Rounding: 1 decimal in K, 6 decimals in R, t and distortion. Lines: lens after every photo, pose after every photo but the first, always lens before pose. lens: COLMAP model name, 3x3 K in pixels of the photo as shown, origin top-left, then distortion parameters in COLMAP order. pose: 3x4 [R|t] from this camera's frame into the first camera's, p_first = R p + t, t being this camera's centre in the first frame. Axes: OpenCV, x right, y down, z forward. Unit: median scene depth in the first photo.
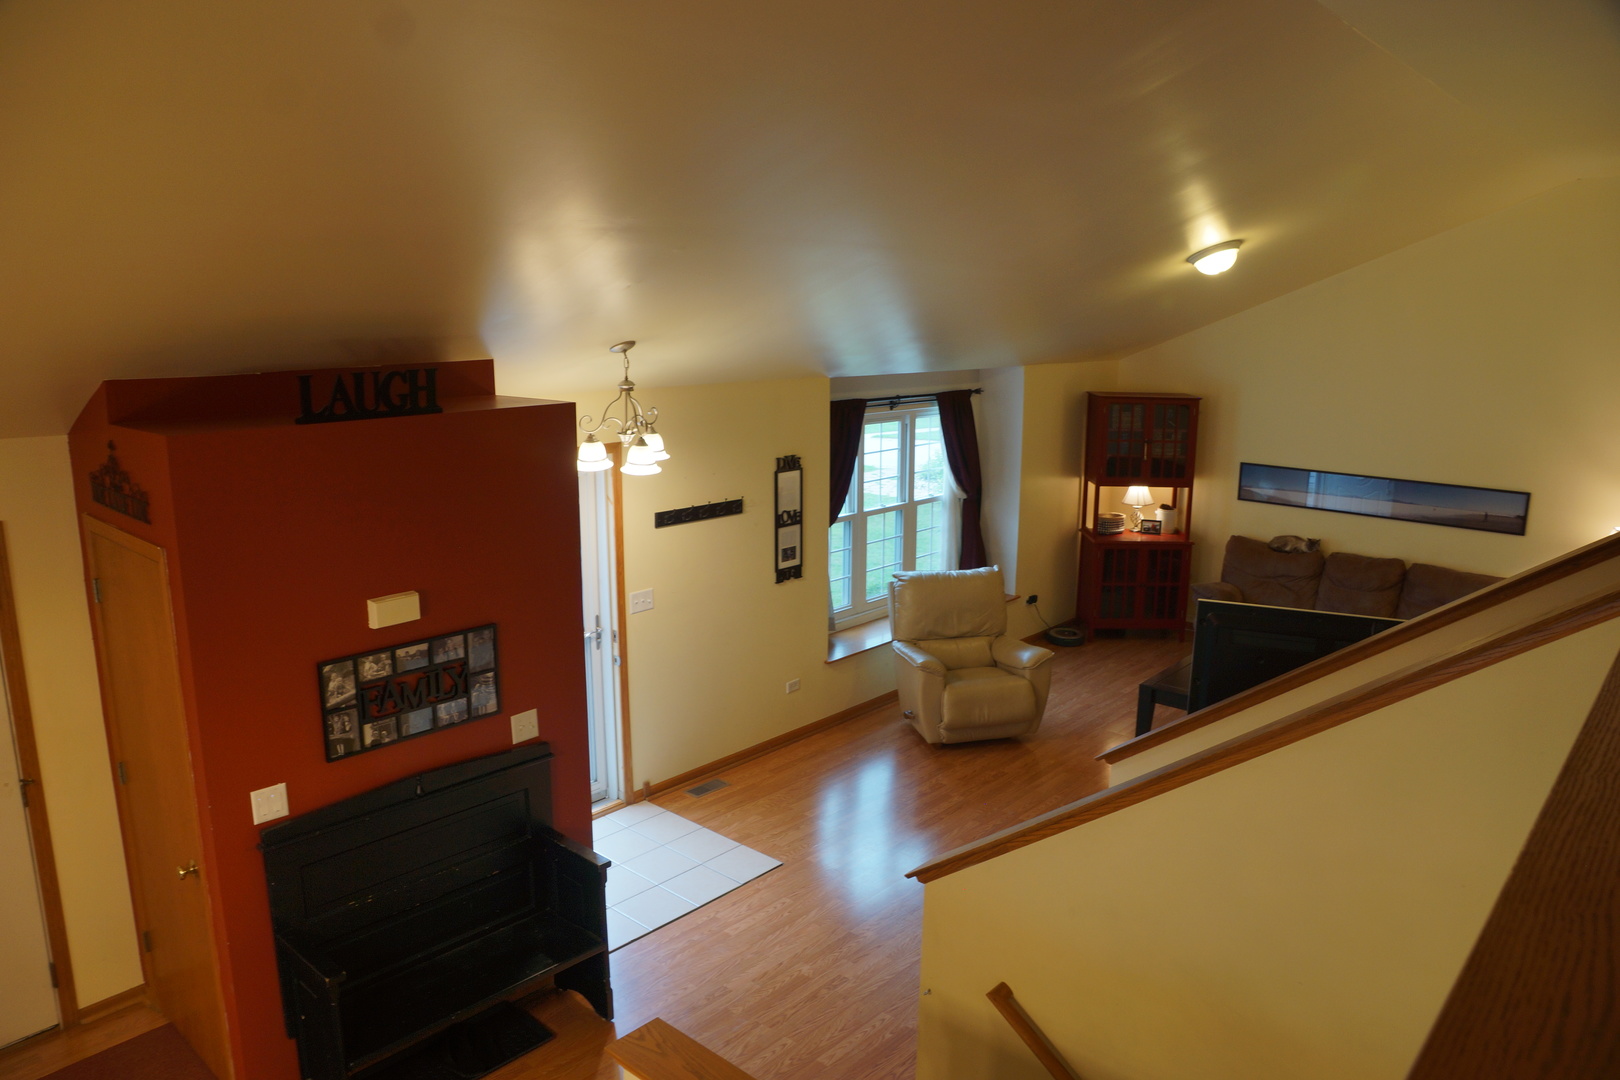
lens RADIAL K [[1129.5, 0, 803.1], [0, 1129.5, 549.0], [0, 0, 1]] dist [-0.168836, 0.122965]
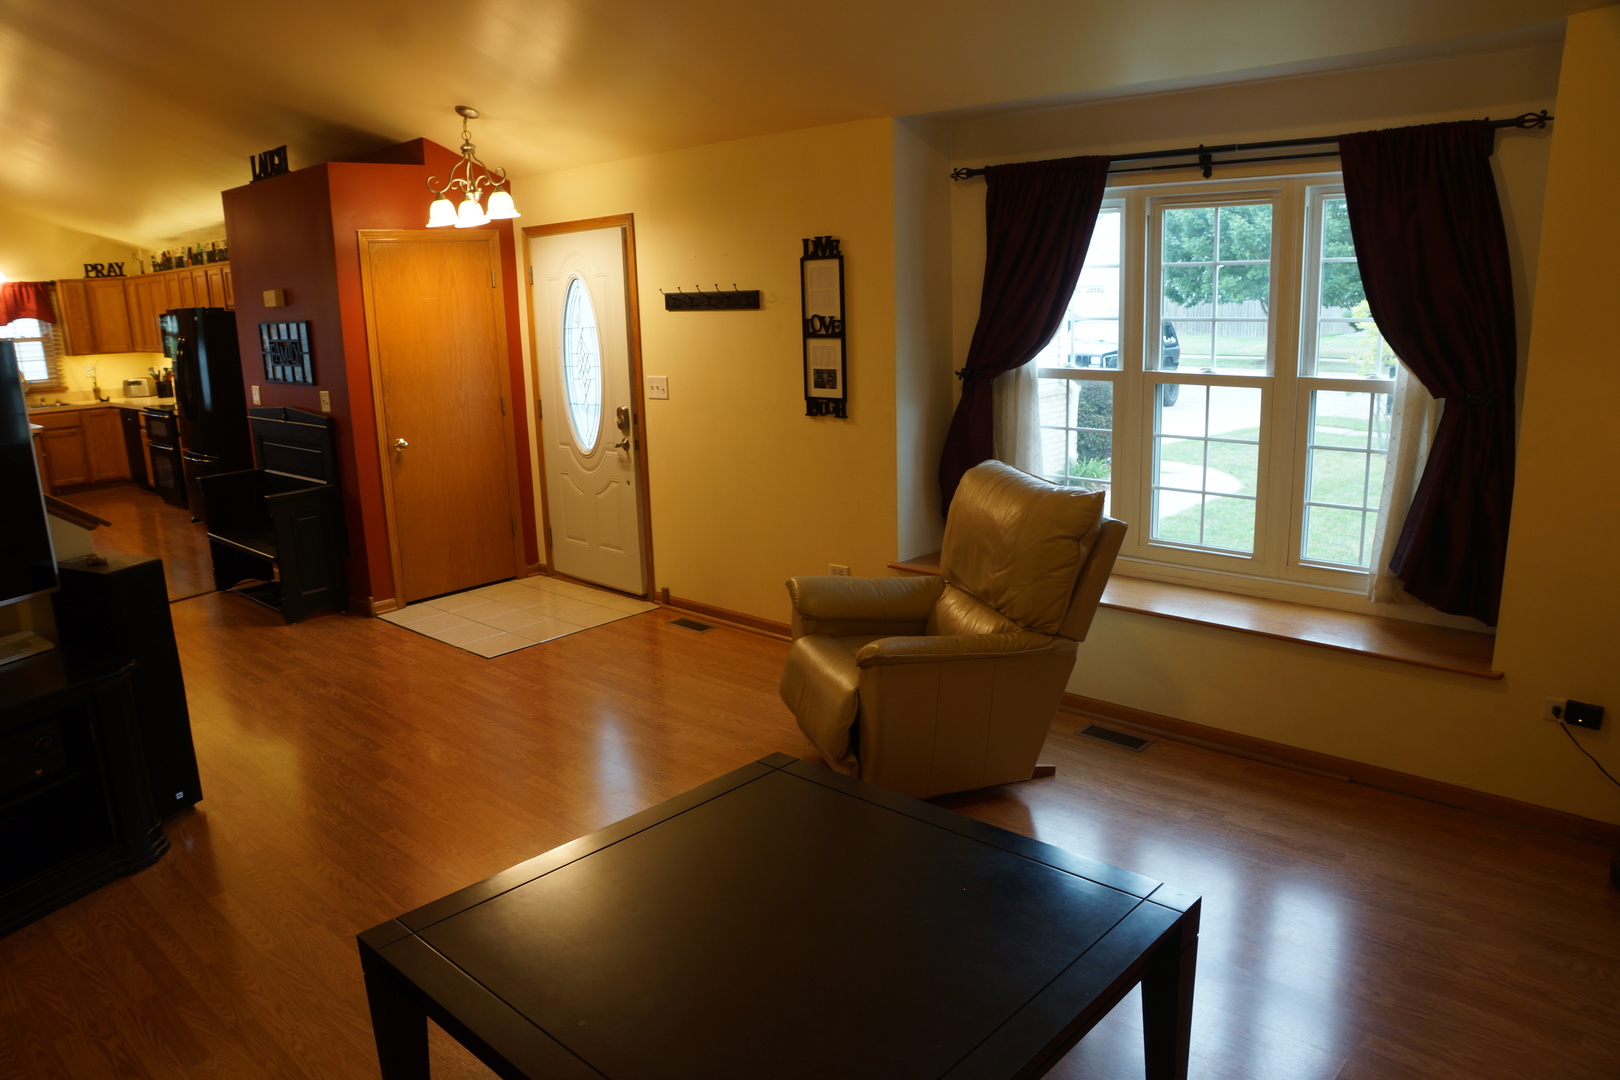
lens RADIAL K [[1129.5, 0, 803.1], [0, 1129.5, 549.0], [0, 0, 1]] dist [-0.168836, 0.122965]
pose [[-0.018064, 0.222312, -0.974808, 0.707175], [-0.178434, 0.958599, 0.221922, -0.047984], [0.983786, 0.177948, 0.022352, 1.000839]]
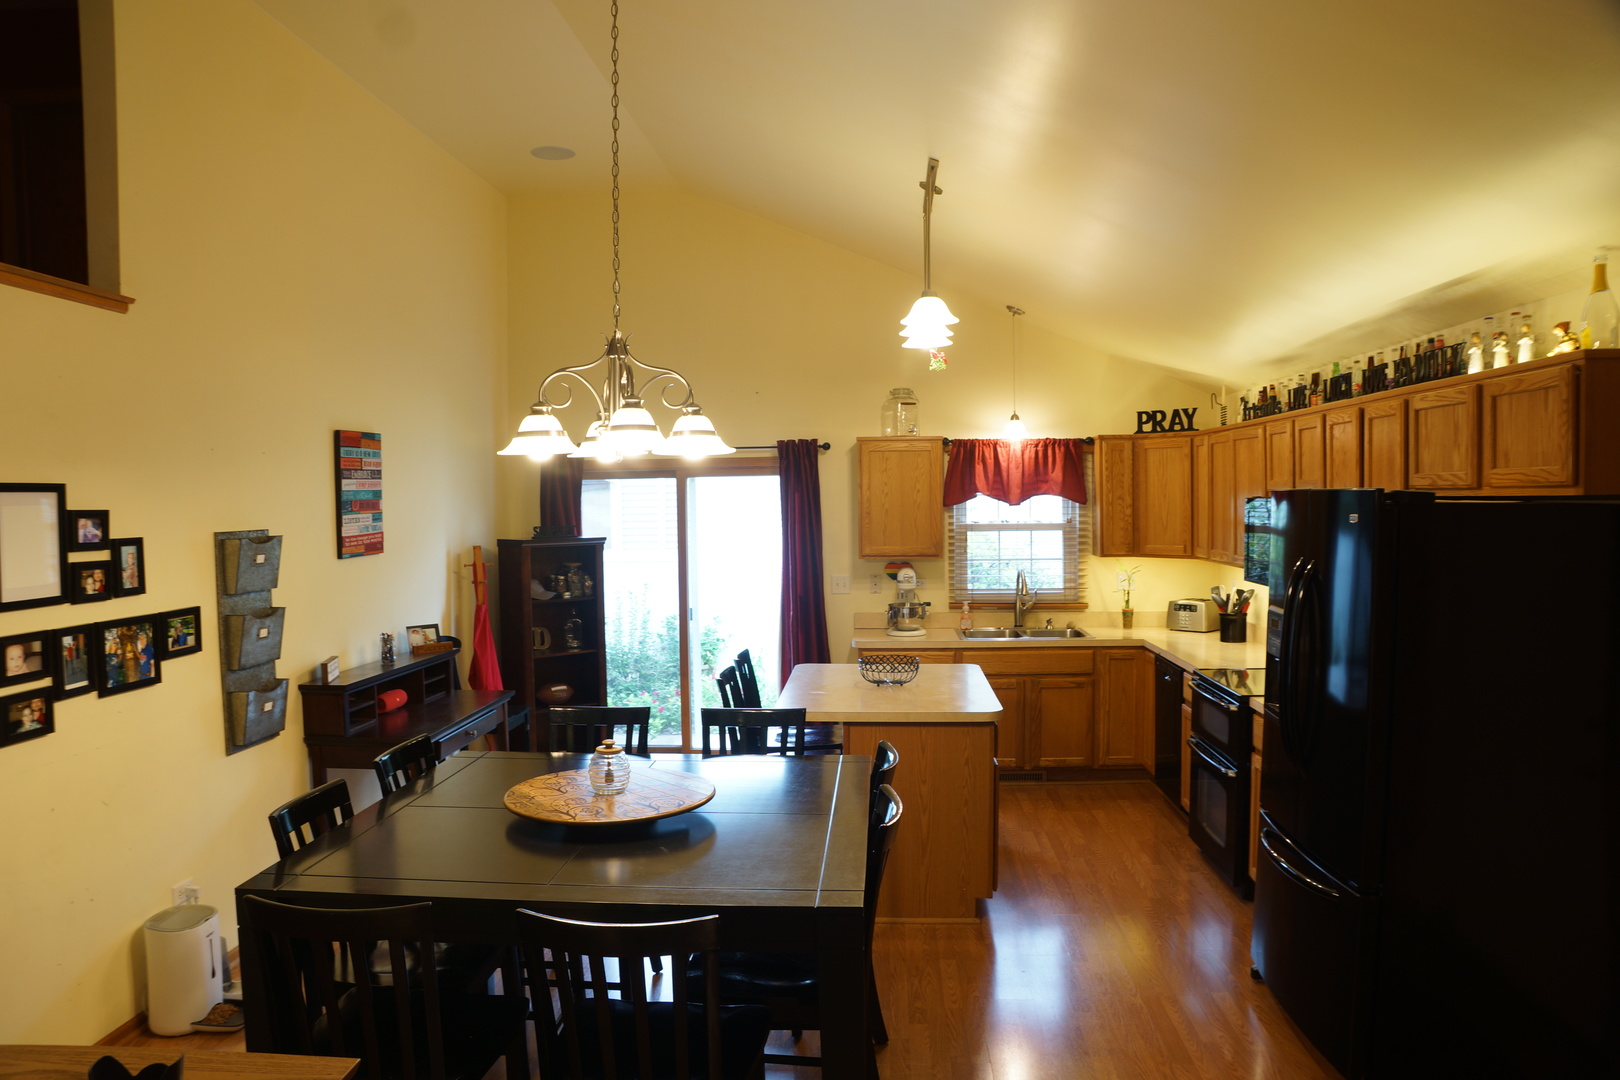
lens RADIAL K [[1129.5, 0, 803.1], [0, 1129.5, 549.0], [0, 0, 1]] dist [-0.168836, 0.122965]
pose [[-0.788731, 0.031221, -0.613945, -0.016918], [-0.121103, 0.971247, 0.204971, 0.036695], [0.602691, 0.236018, -0.762272, 0.547504]]
